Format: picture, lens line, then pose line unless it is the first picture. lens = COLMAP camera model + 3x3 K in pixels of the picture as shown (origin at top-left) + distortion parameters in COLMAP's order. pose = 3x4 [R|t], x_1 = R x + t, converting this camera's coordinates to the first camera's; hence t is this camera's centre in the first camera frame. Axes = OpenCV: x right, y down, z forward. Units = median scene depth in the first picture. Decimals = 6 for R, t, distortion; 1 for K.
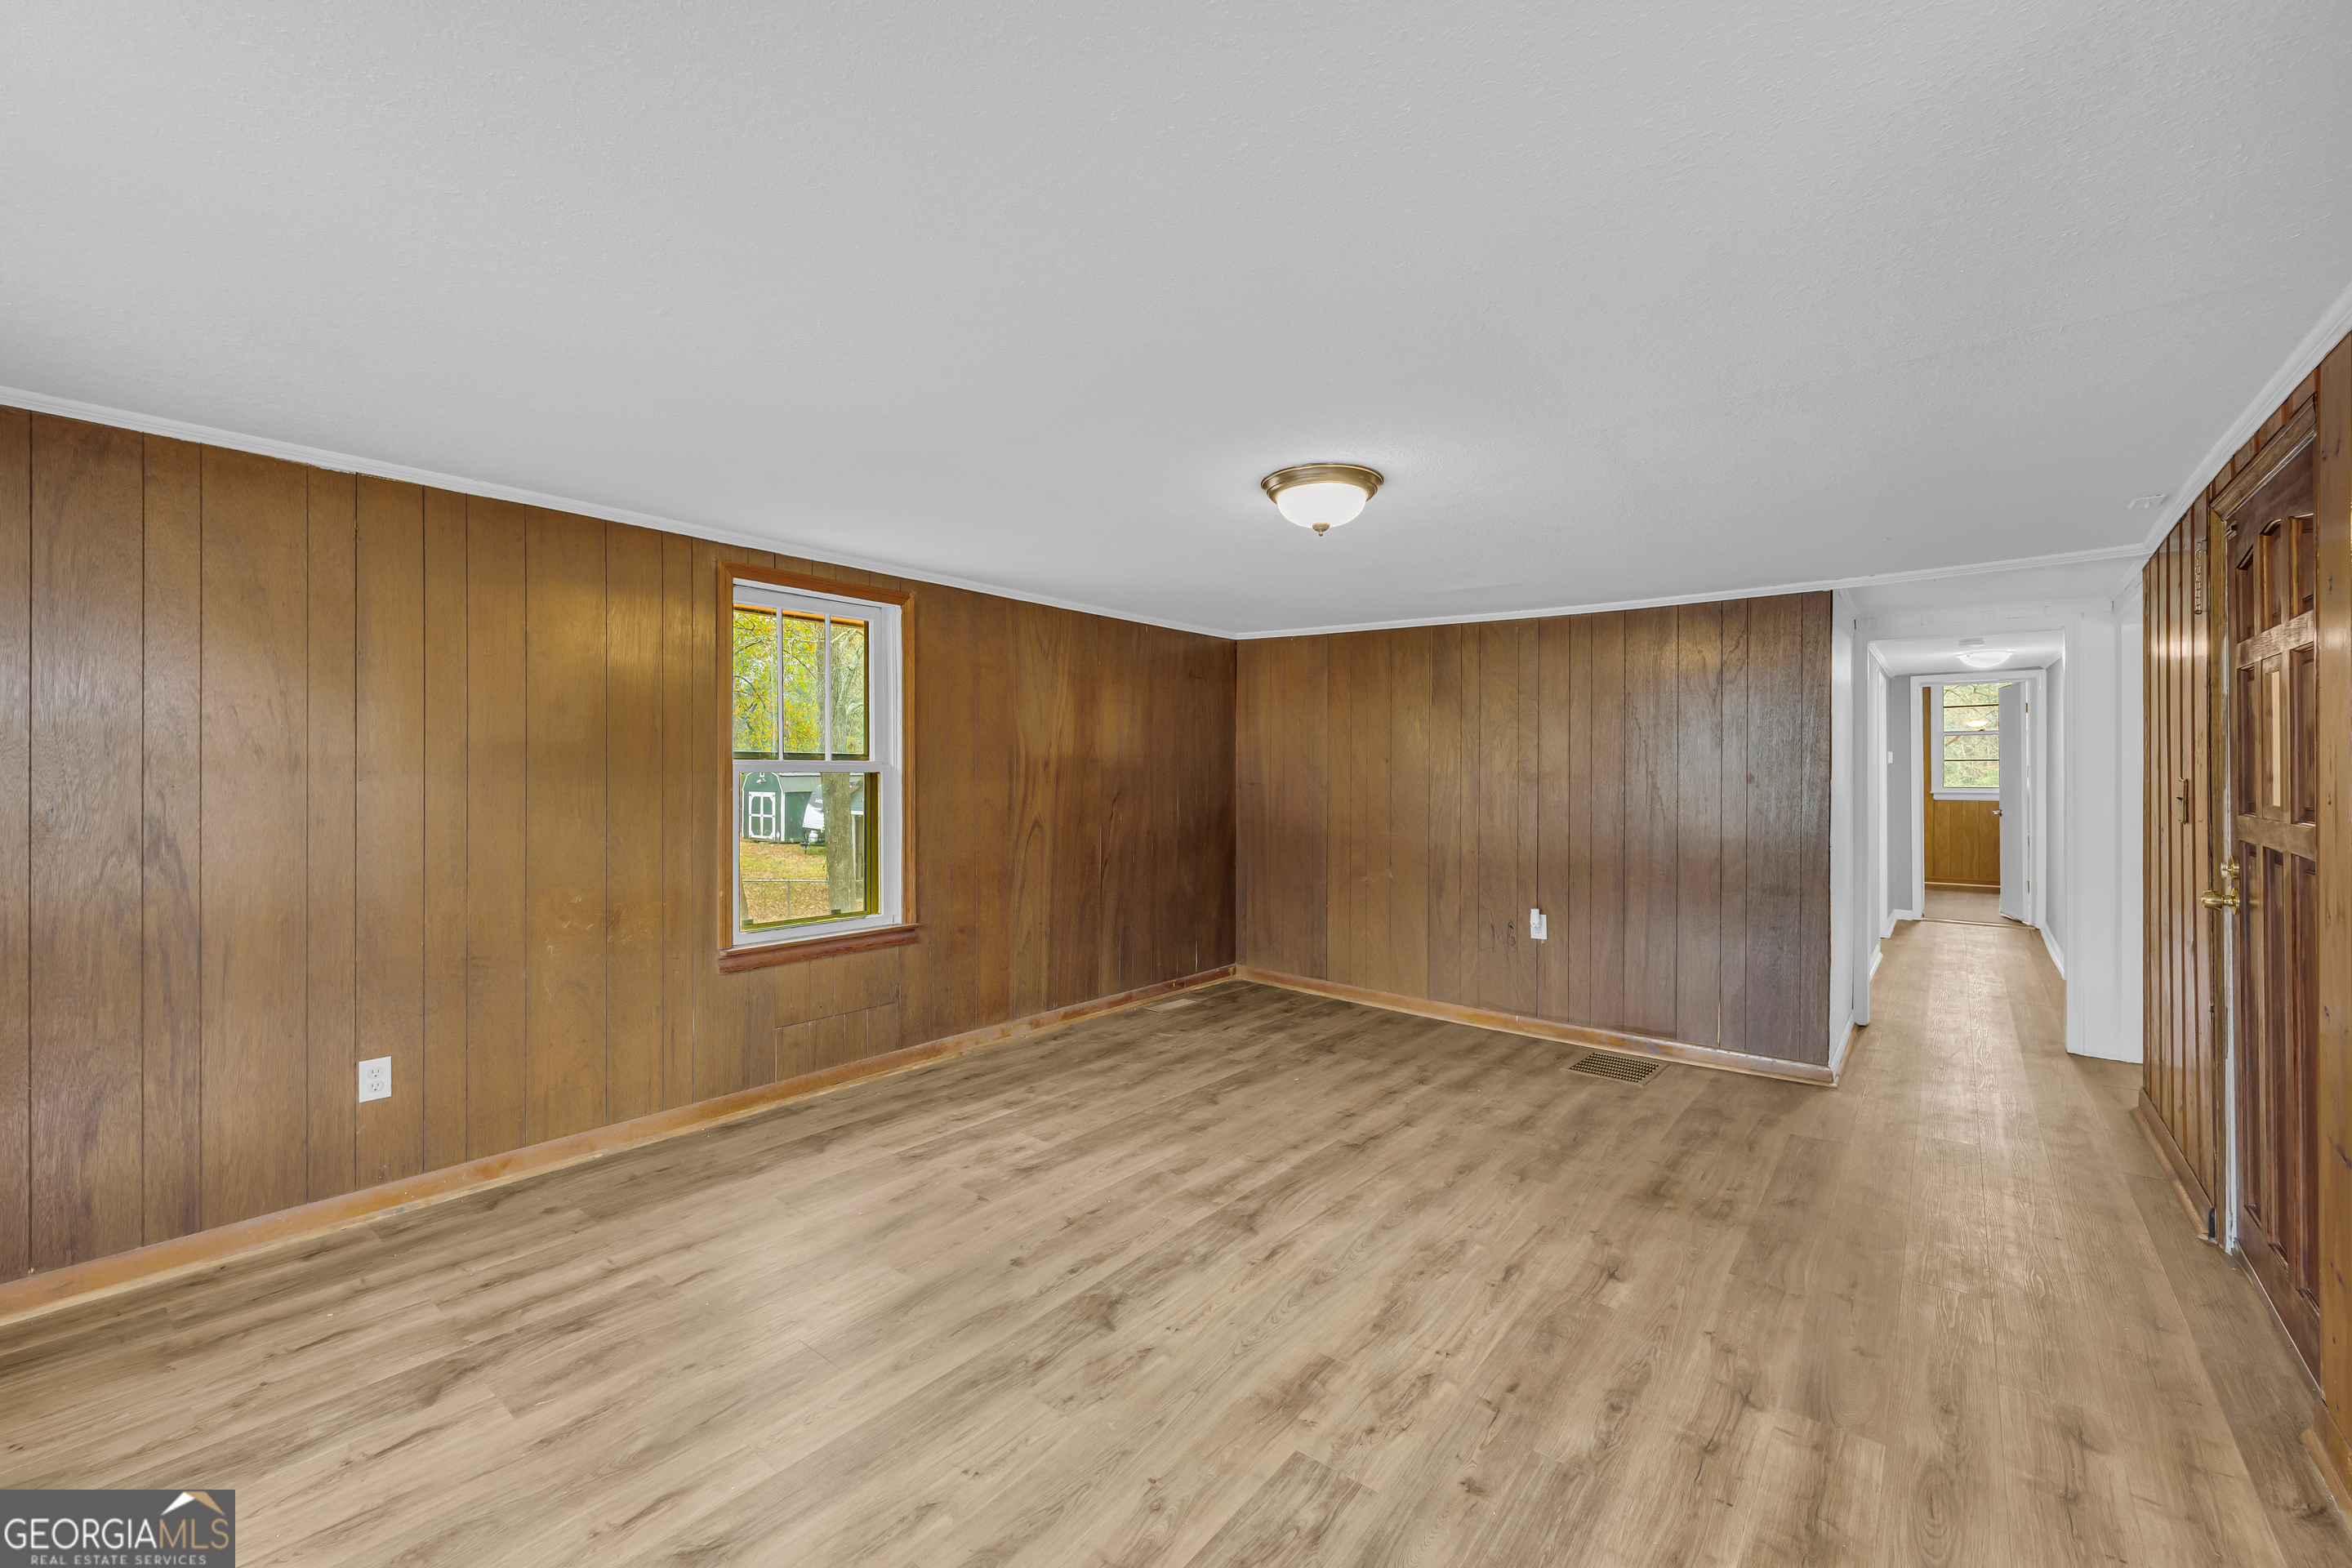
lens RADIAL K [[950.0, 0, 1184.8], [0, 950.0, 776.0], [0, 0, 1]] dist [-0.007253, 0.000290]
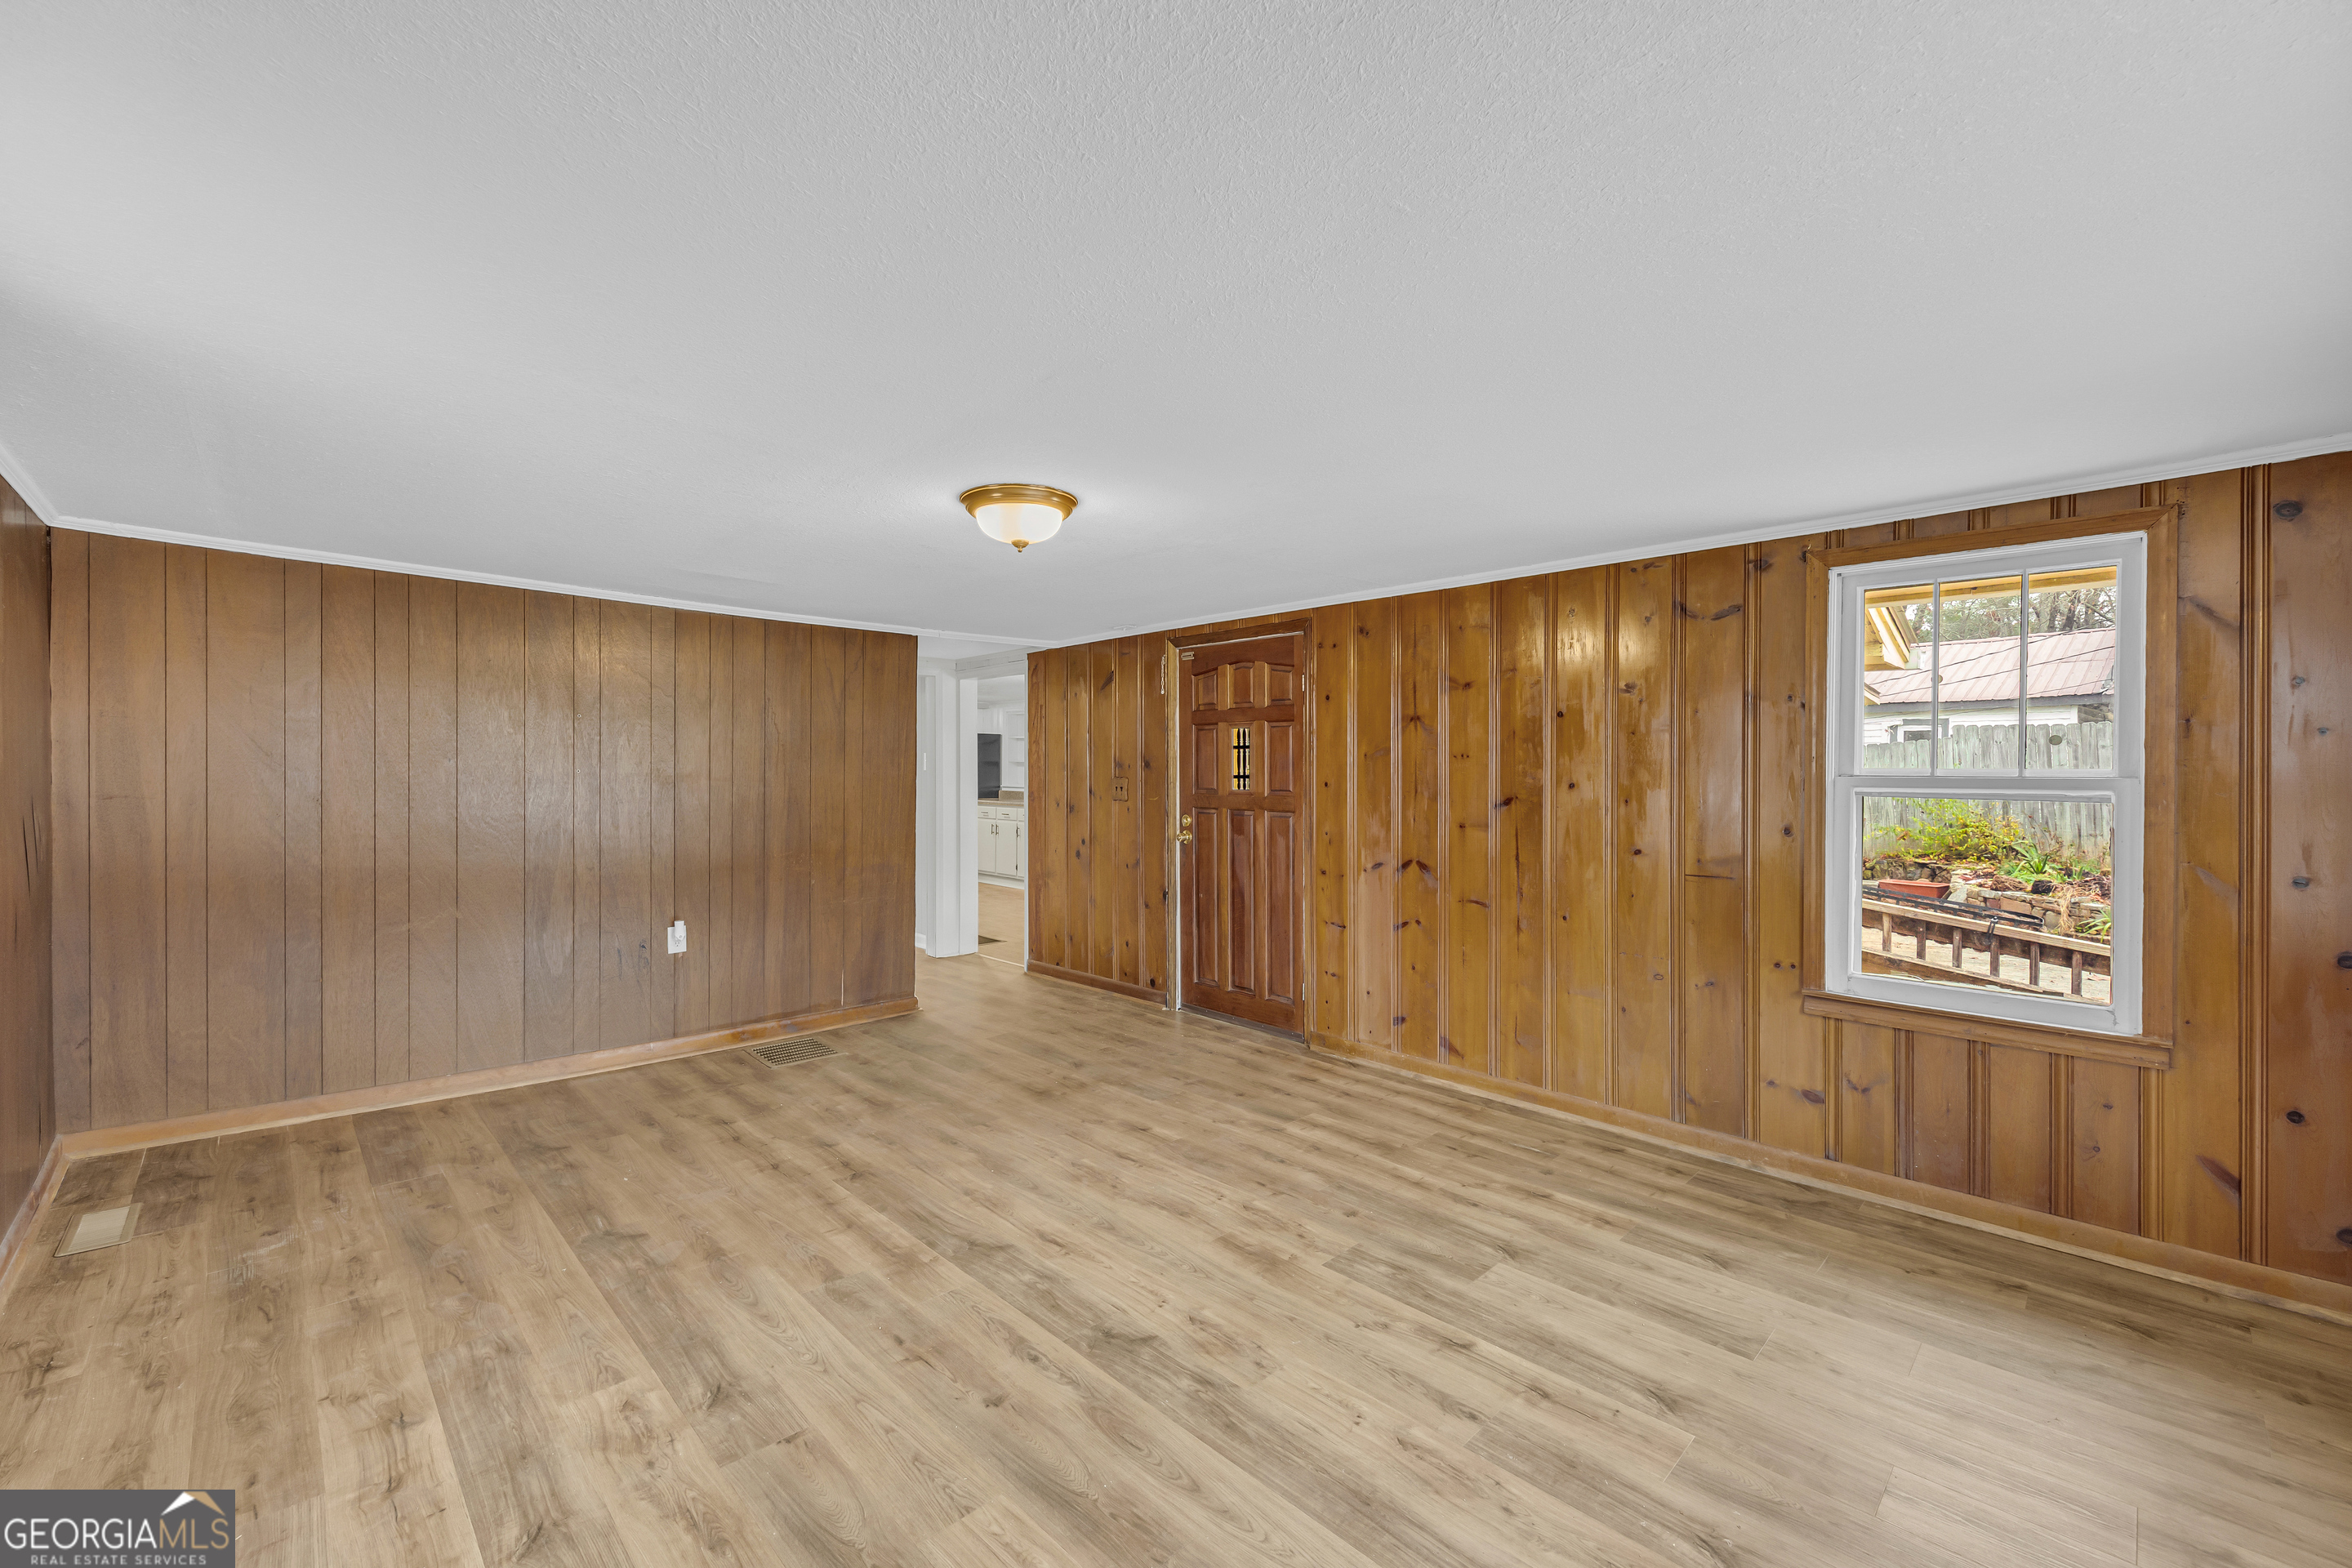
lens RADIAL K [[950.0, 0, 1183.9], [0, 950.0, 772.3], [0, 0, 1]] dist [-0.007253, 0.000290]
pose [[0.127743, -0.004717, 0.991796, -0.742718], [0.002838, 0.999986, 0.004391, -0.012547], [-0.991803, 0.002254, 0.127755, 0.586336]]
